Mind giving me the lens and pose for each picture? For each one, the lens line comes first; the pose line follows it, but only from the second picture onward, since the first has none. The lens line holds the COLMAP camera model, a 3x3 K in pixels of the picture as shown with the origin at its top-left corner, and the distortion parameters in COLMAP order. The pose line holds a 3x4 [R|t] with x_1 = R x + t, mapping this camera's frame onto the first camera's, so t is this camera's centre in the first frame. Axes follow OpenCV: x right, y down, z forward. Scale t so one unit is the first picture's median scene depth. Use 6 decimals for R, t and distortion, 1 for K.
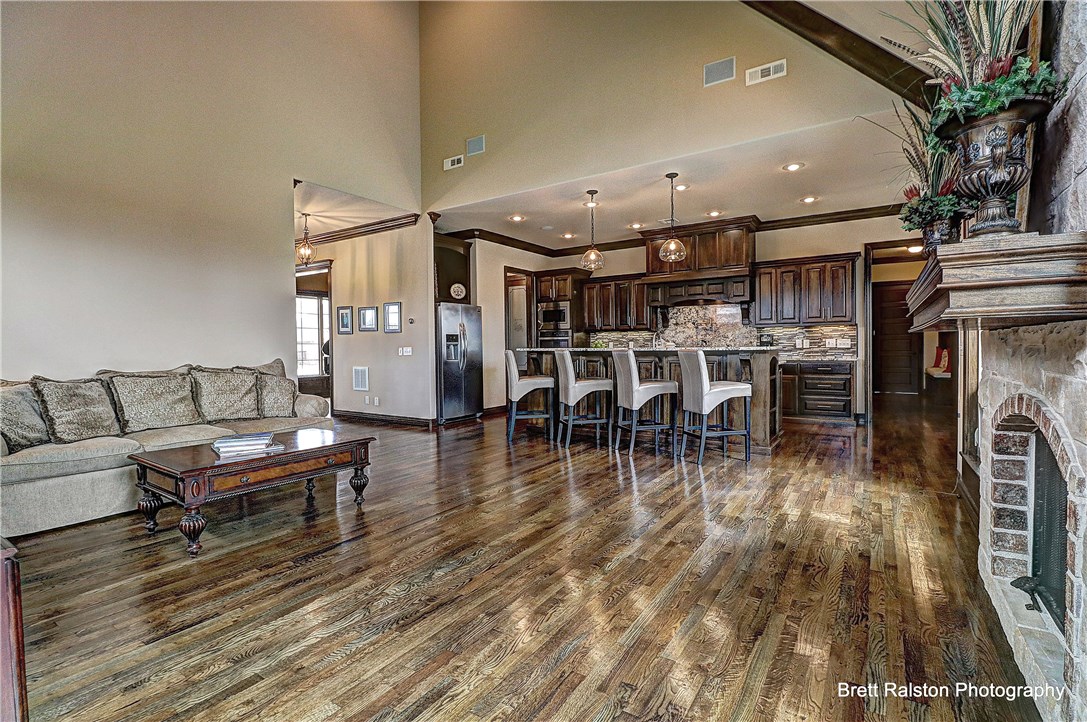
lens RADIAL K [[509.6, 0, 543.4], [0, 509.6, 358.1], [0, 0, 1]] dist [-0.002497, -0.000126]
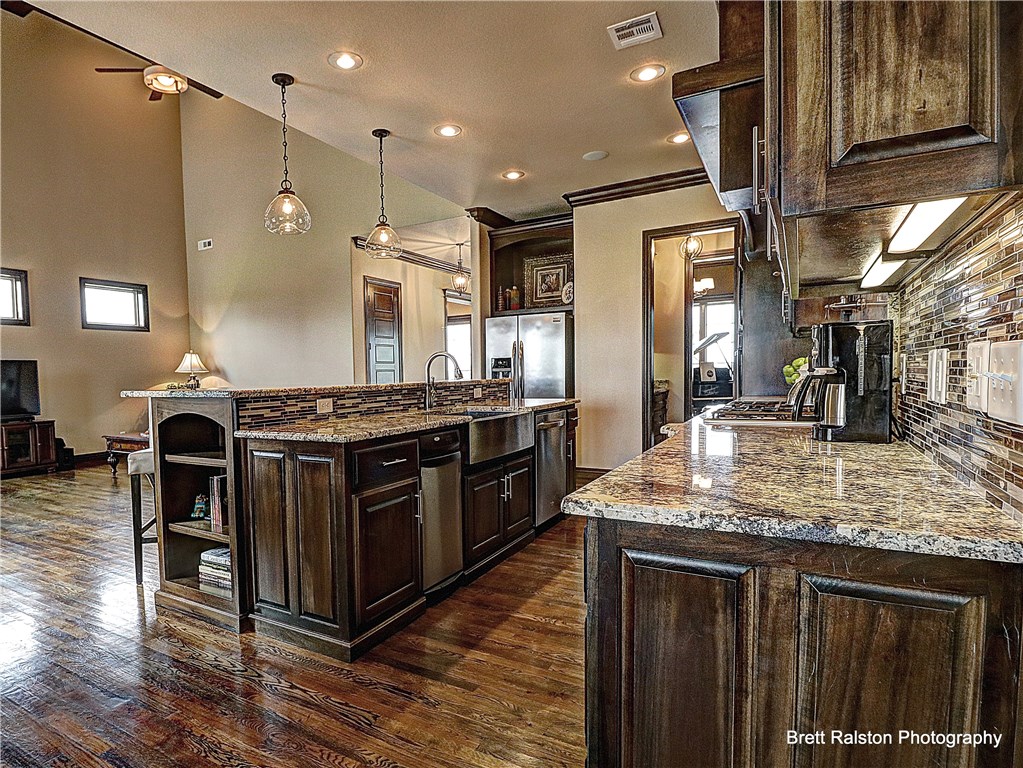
lens RADIAL K [[587.1, 0, 418.2], [0, 587.1, 410.9], [0, 0, 1]] dist [0.005824, -0.019255]
pose [[0.006427, 0.070598, -0.997484, 0.686614], [-0.002370, 0.997503, 0.070584, -0.028742], [0.999977, 0.001911, 0.006578, 0.847895]]
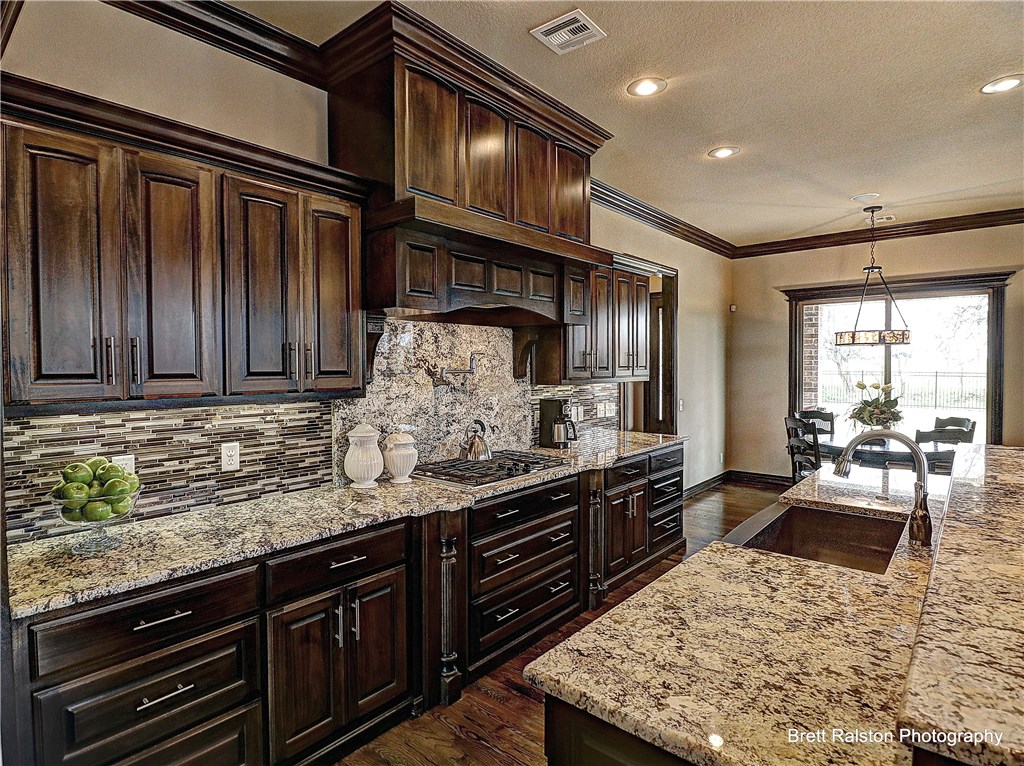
lens RADIAL K [[542.4, 0, 495.9], [0, 542.4, 379.9], [0, 0, 1]] dist [0.000527, -0.016358]
pose [[0.141671, -0.018659, 0.989738, -0.072277], [0.022751, 0.999620, 0.015589, -0.075219], [-0.989652, 0.020309, 0.142041, 1.003340]]
